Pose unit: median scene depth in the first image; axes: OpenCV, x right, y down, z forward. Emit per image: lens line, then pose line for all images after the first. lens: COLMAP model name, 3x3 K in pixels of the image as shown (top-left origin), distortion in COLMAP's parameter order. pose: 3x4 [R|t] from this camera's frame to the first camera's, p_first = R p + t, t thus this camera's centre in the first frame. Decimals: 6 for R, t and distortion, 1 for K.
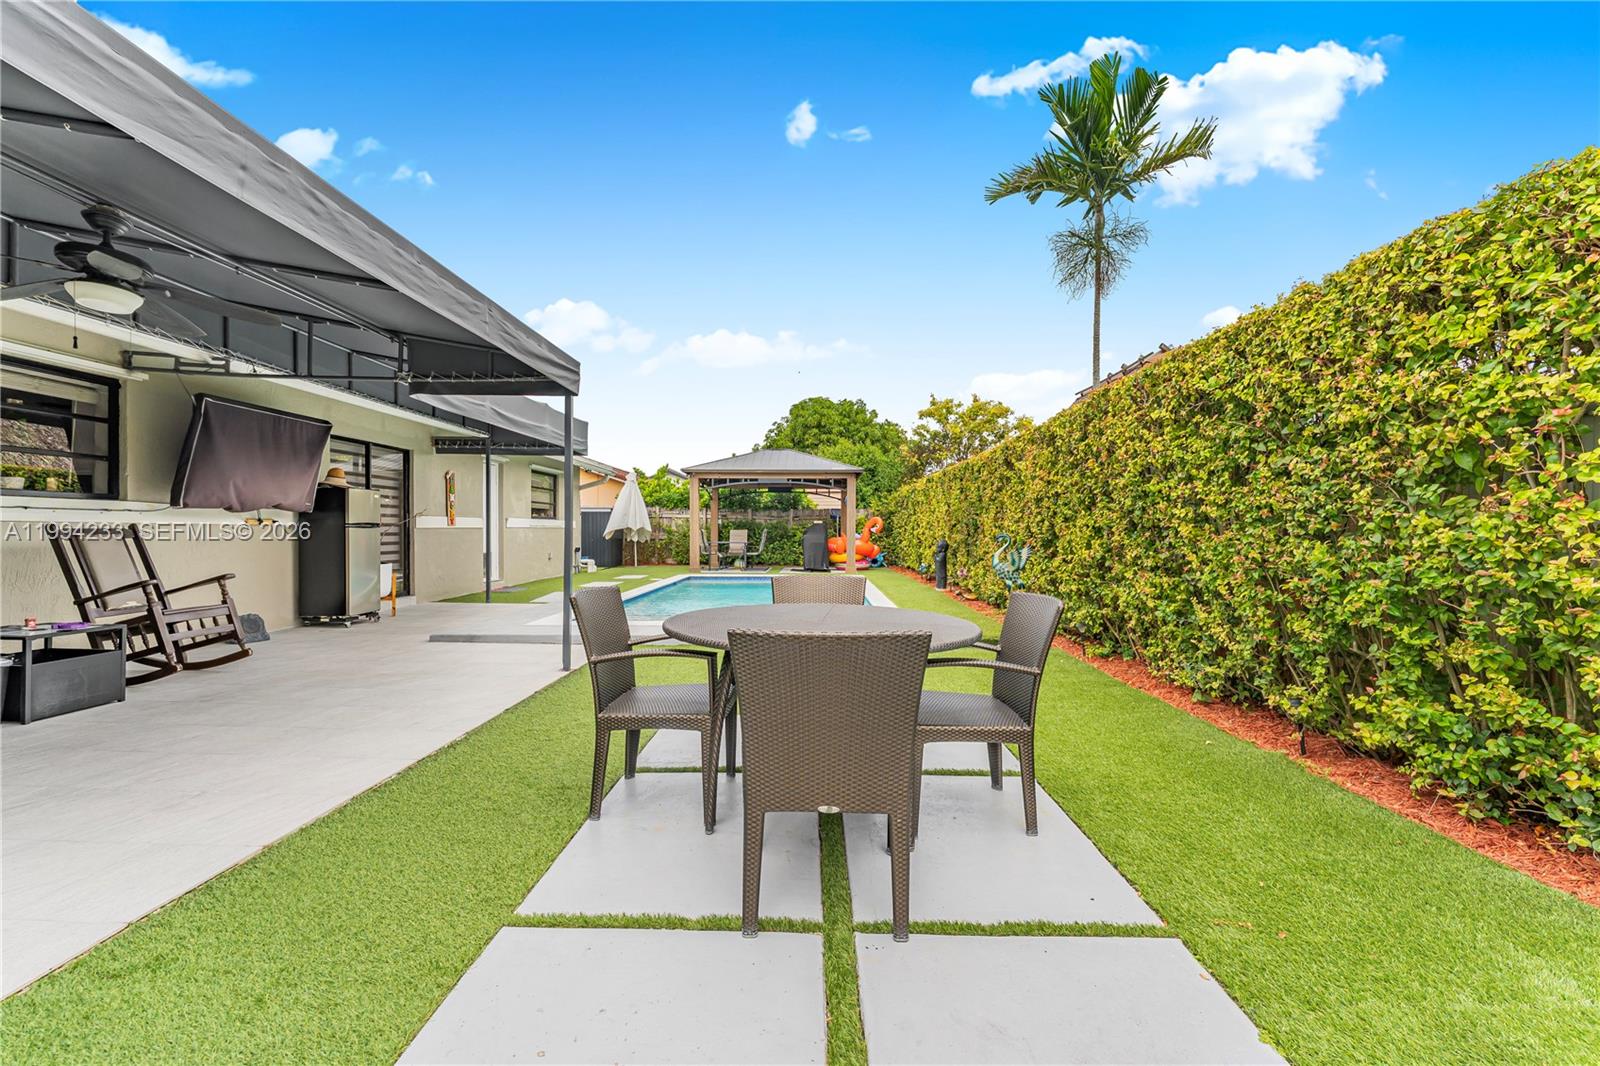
lens RADIAL K [[644.7, 0, 795.9], [0, 644.7, 535.6], [0, 0, 1]] dist [0.000442, -0.000198]
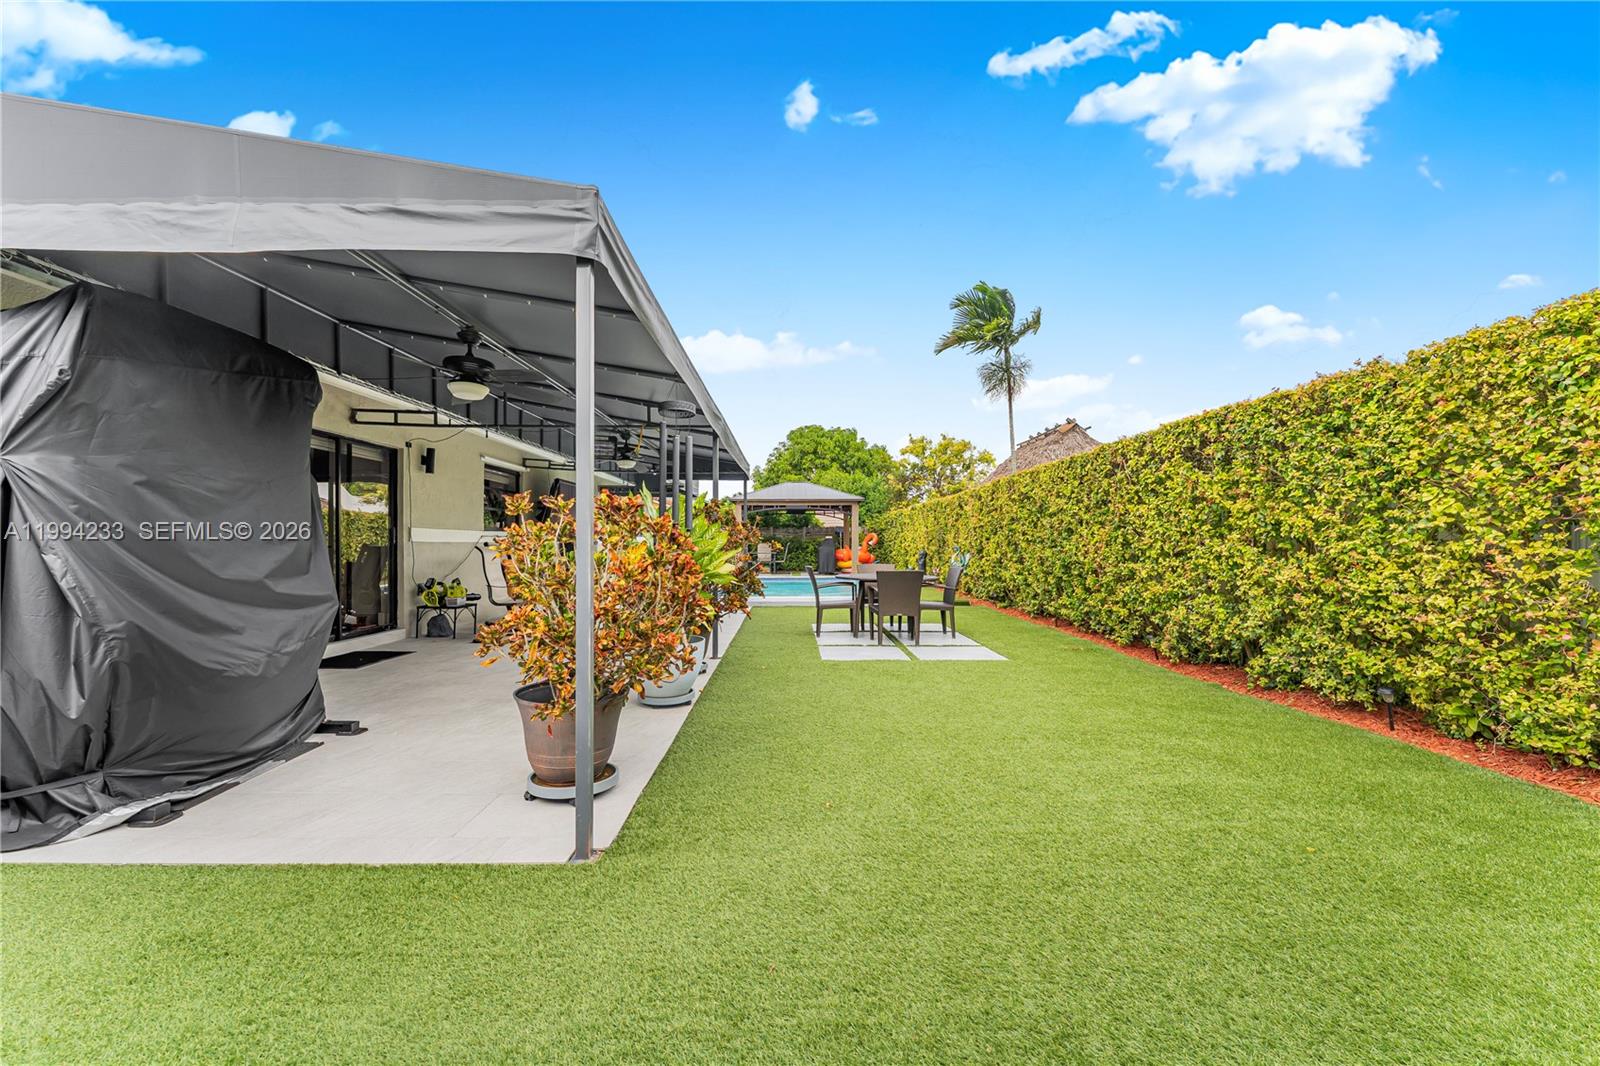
lens RADIAL K [[644.7, 0, 795.9], [0, 644.7, 535.6], [0, 0, 1]] dist [0.000442, -0.000198]
pose [[0.999434, -0.003272, 0.033475, -0.074373], [0.003868, 0.999835, -0.017745, -0.001041], [-0.033411, 0.017865, 0.999282, -0.308883]]
